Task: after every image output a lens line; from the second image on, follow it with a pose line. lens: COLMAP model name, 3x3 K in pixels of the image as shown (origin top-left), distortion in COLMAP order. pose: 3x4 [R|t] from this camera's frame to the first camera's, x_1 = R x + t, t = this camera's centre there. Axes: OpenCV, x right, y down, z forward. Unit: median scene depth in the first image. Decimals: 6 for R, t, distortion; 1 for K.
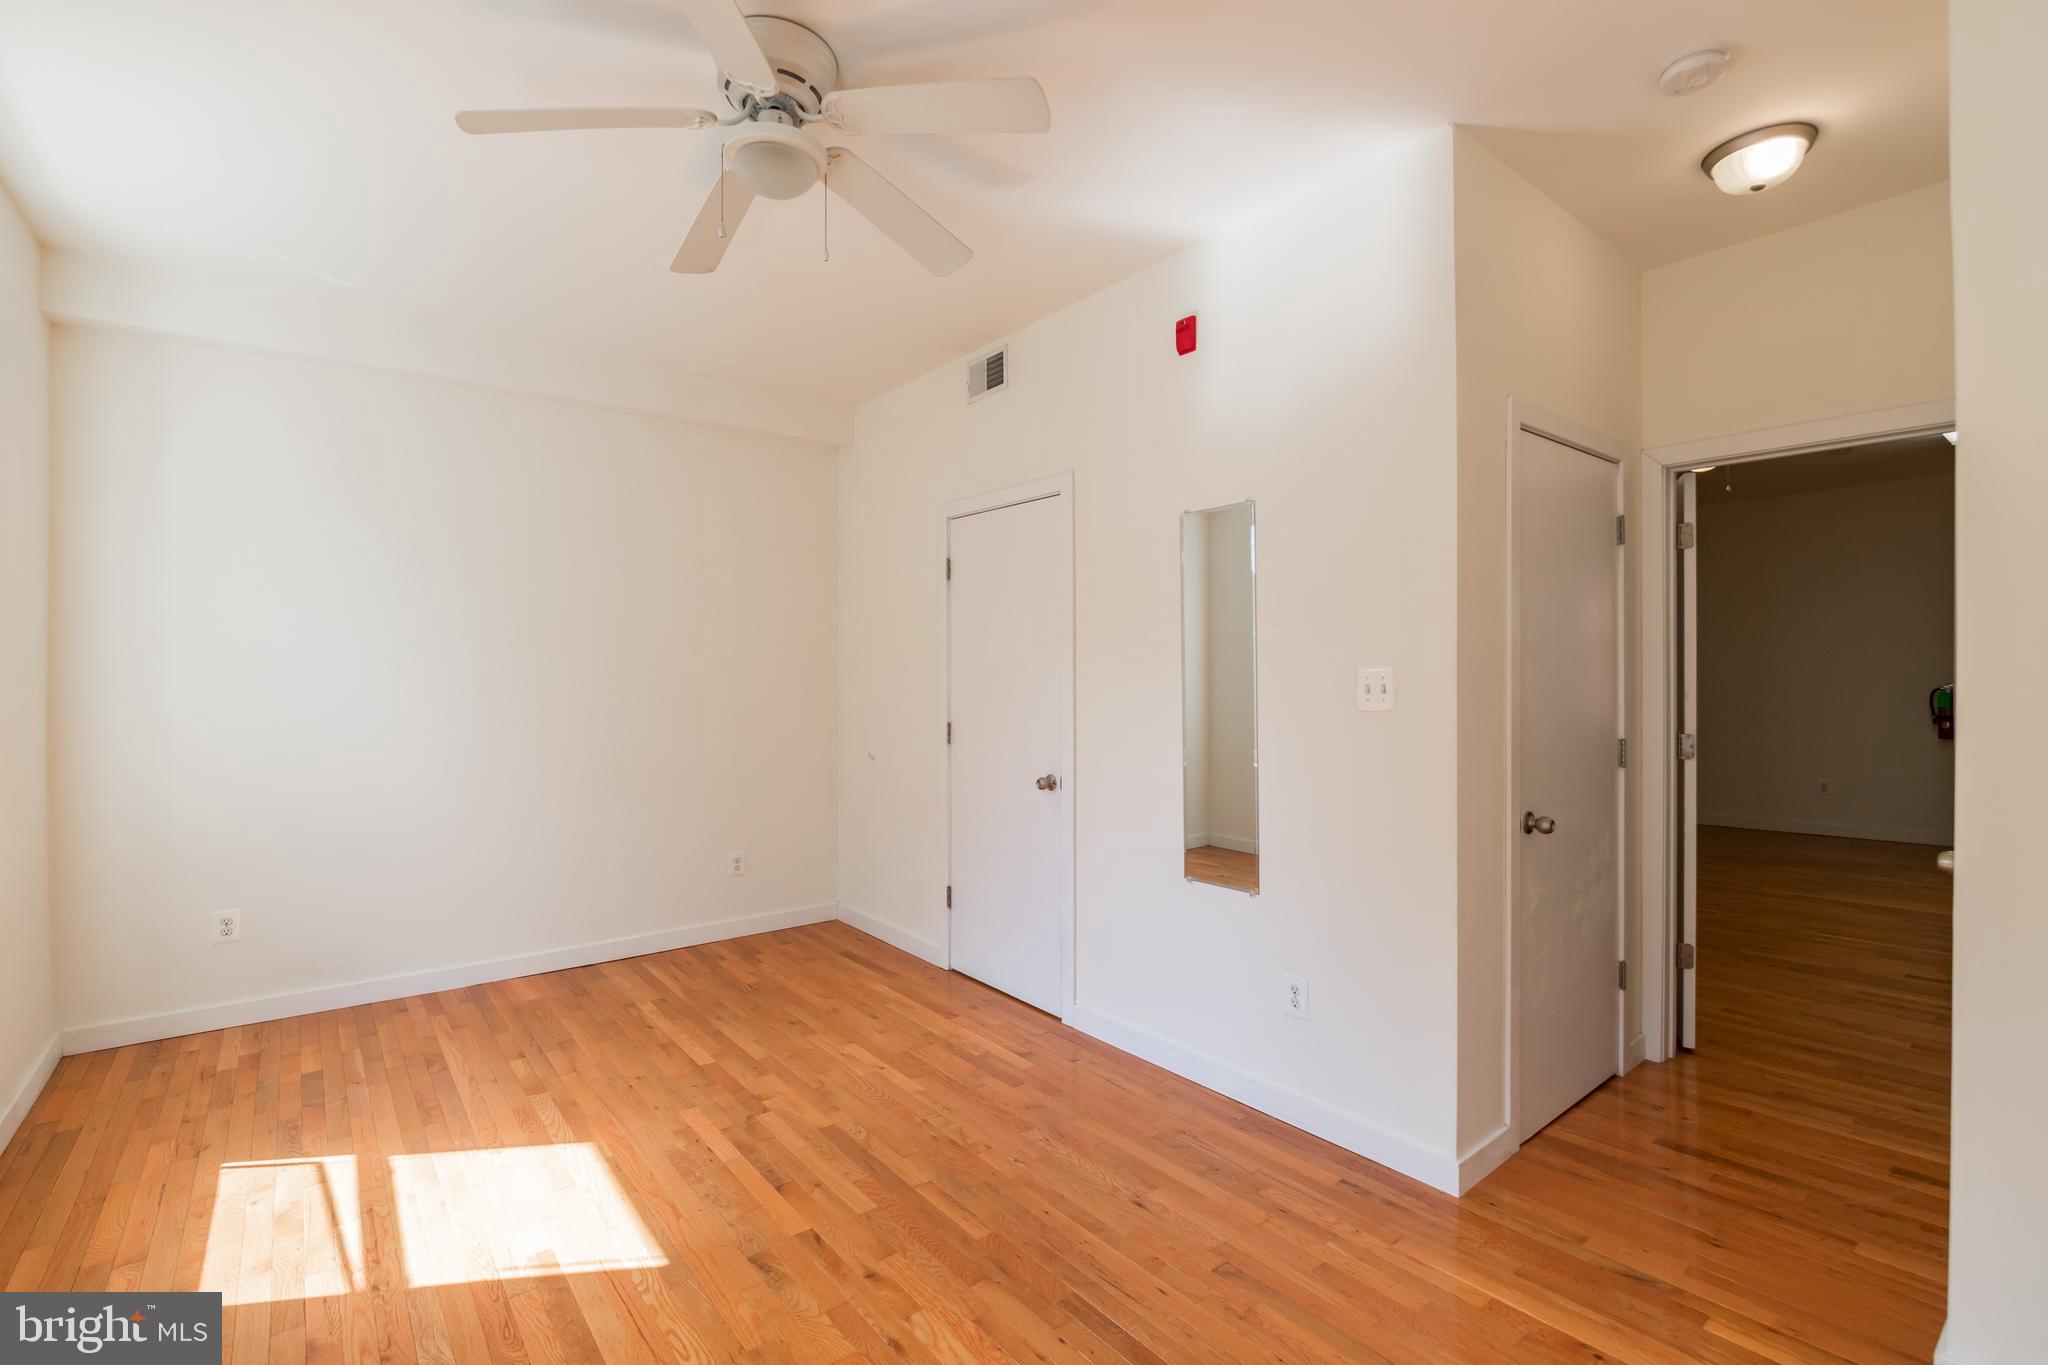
lens RADIAL K [[918.1, 0, 1022.0], [0, 918.1, 672.4], [0, 0, 1]] dist [-0.013987, 0.000546]
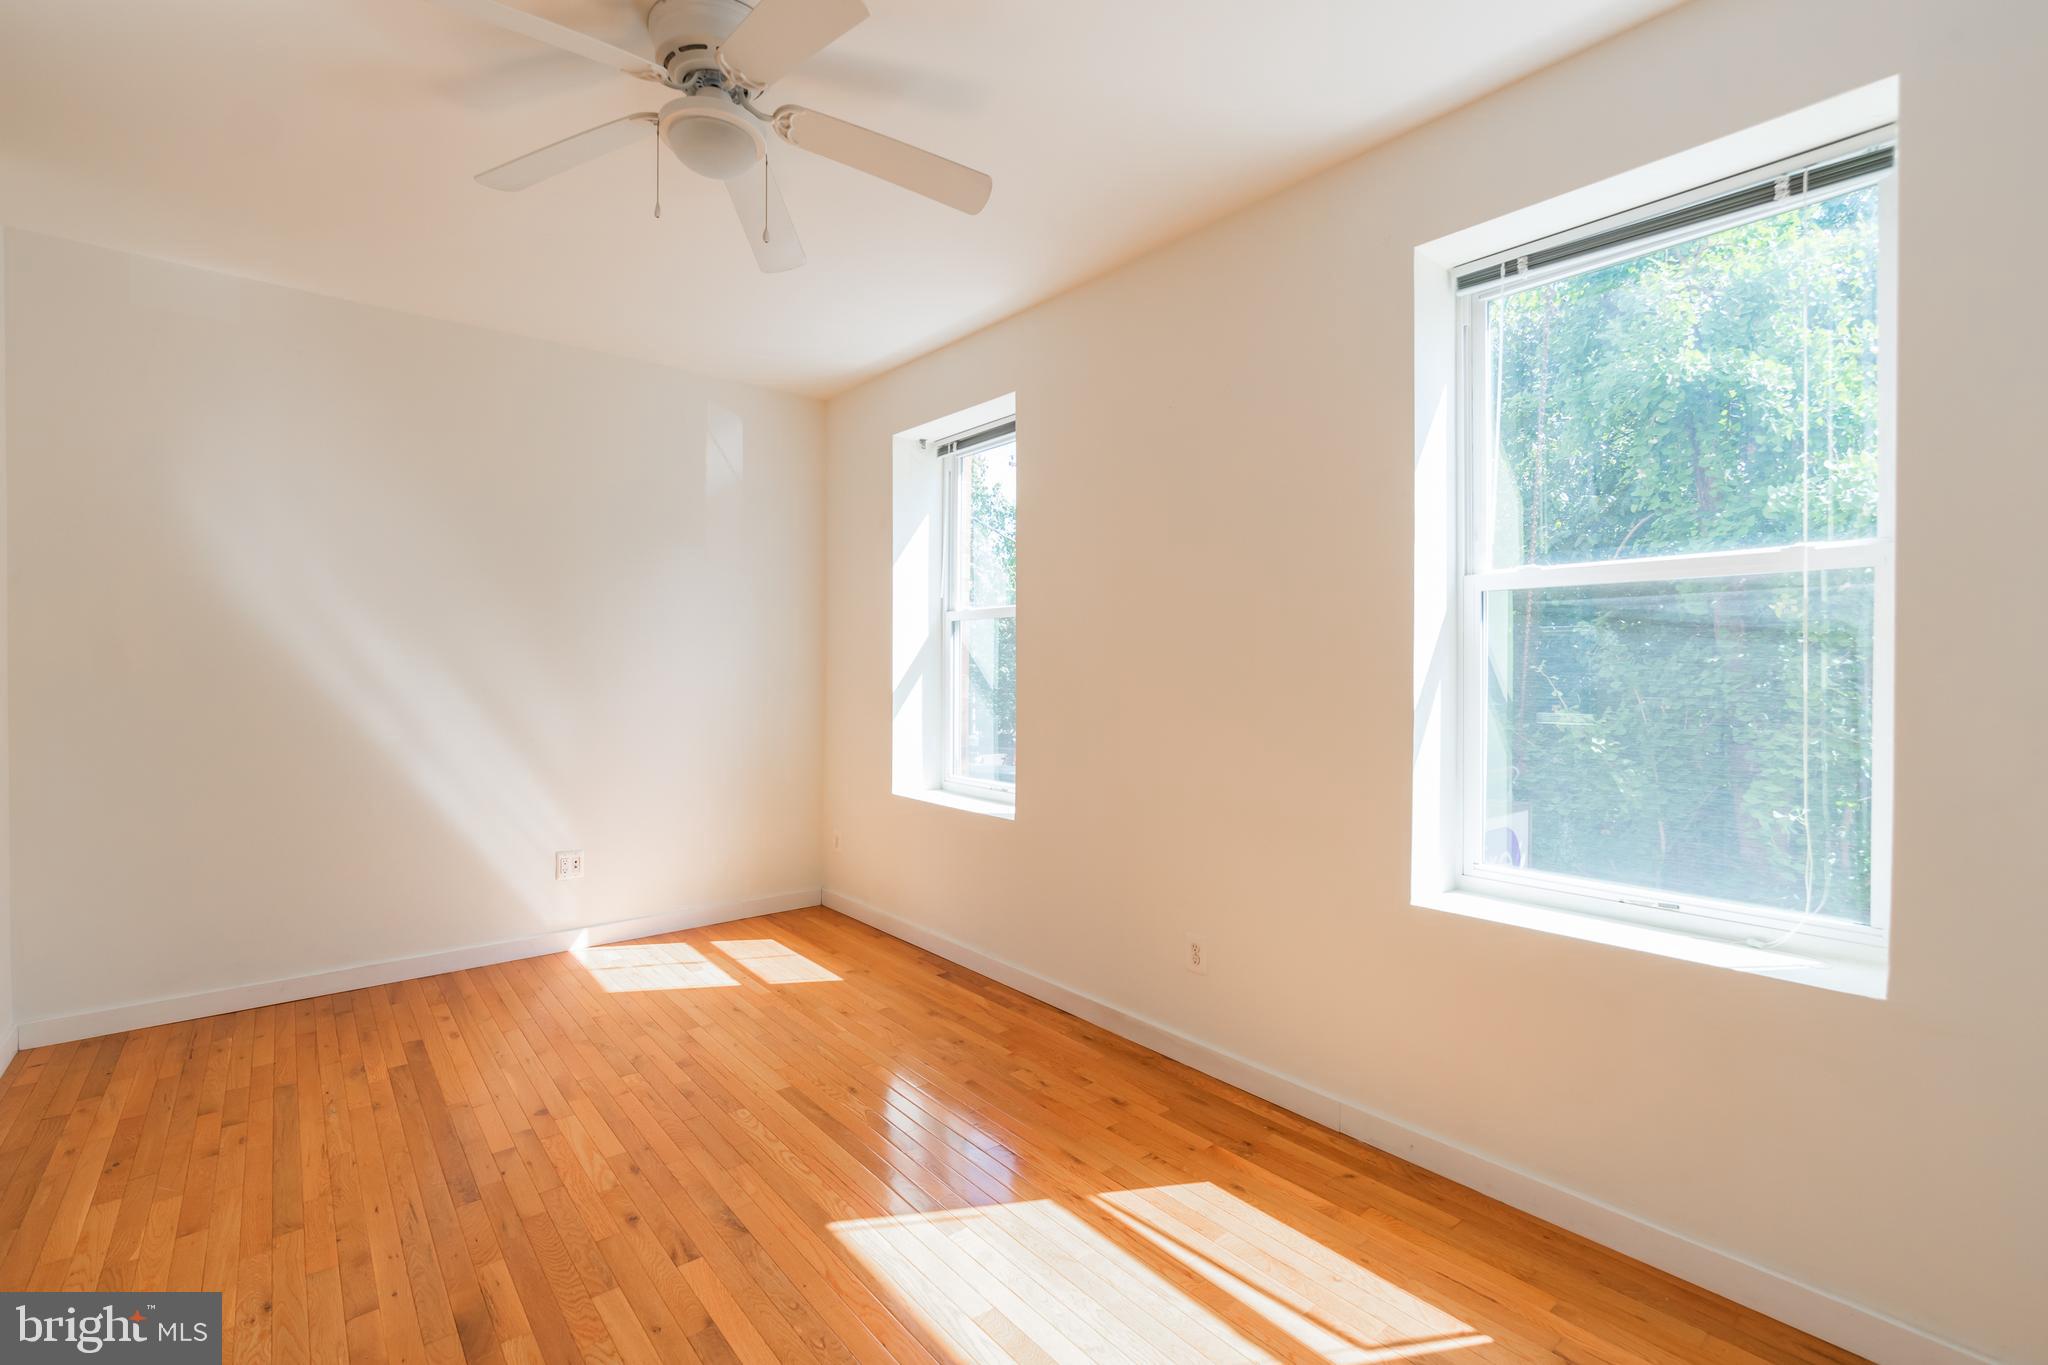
lens RADIAL K [[913.4, 0, 1039.6], [0, 913.4, 678.3], [0, 0, 1]] dist [-0.008666, -0.000226]
pose [[-0.999464, 0.000451, -0.032748, -0.408945], [-0.000182, 0.999813, 0.019315, 0.002508], [0.032751, 0.019310, -0.999277, 1.388445]]
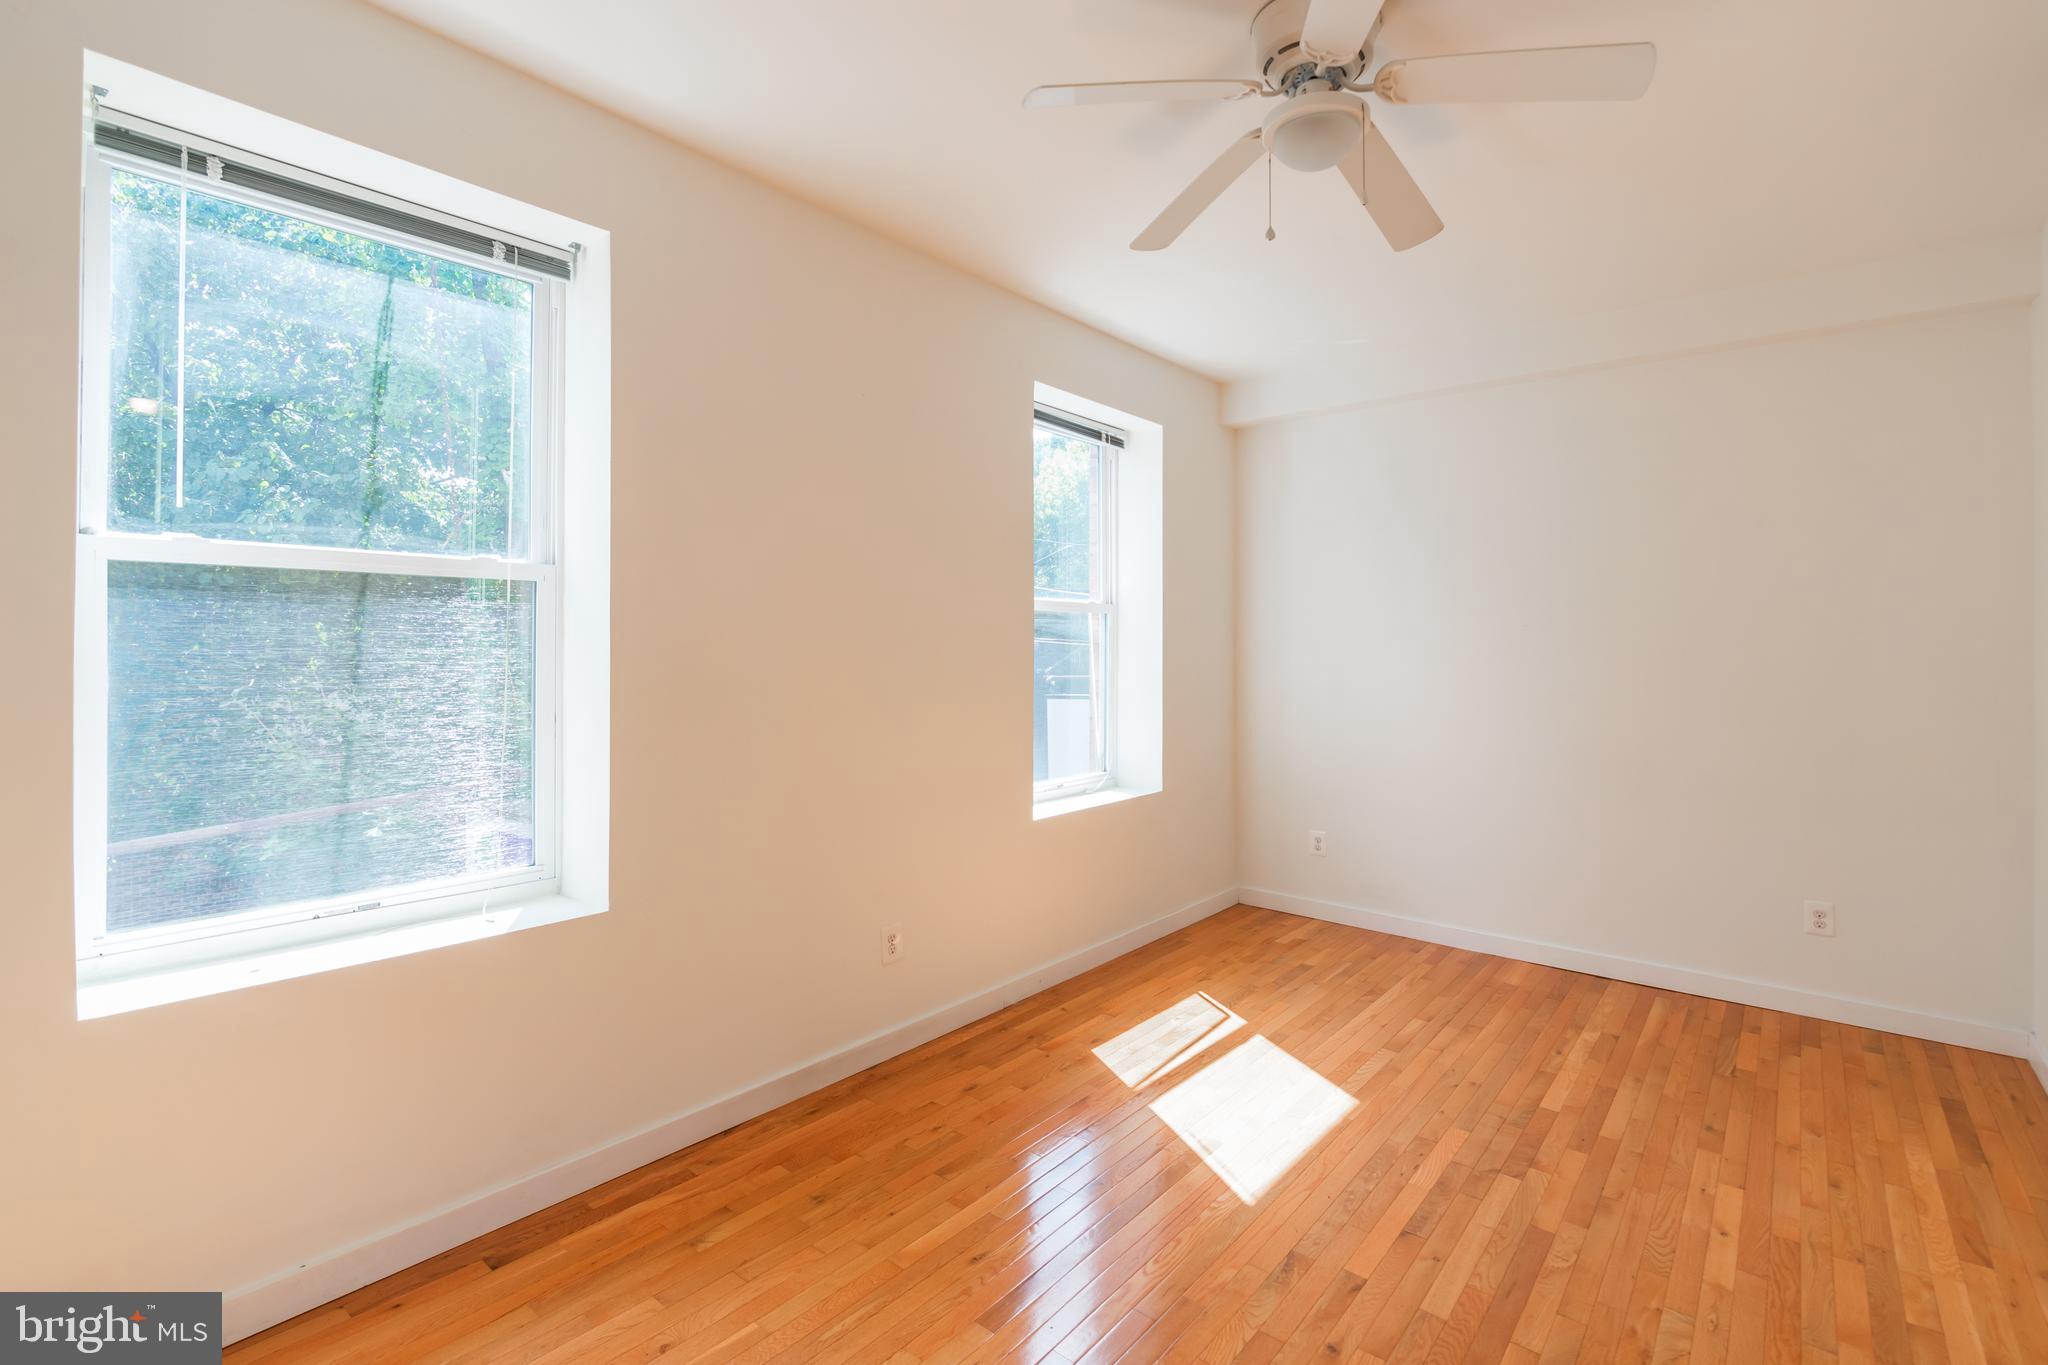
lens RADIAL K [[925.9, 0, 1058.8], [0, 925.9, 647.7], [0, 0, 1]] dist [-0.011204, 0.000421]
pose [[0.219913, 0.001297, -0.975519, 0.428643], [-0.007613, 0.999971, -0.000386, -0.008844], [0.975490, 0.007511, 0.219916, 0.362811]]
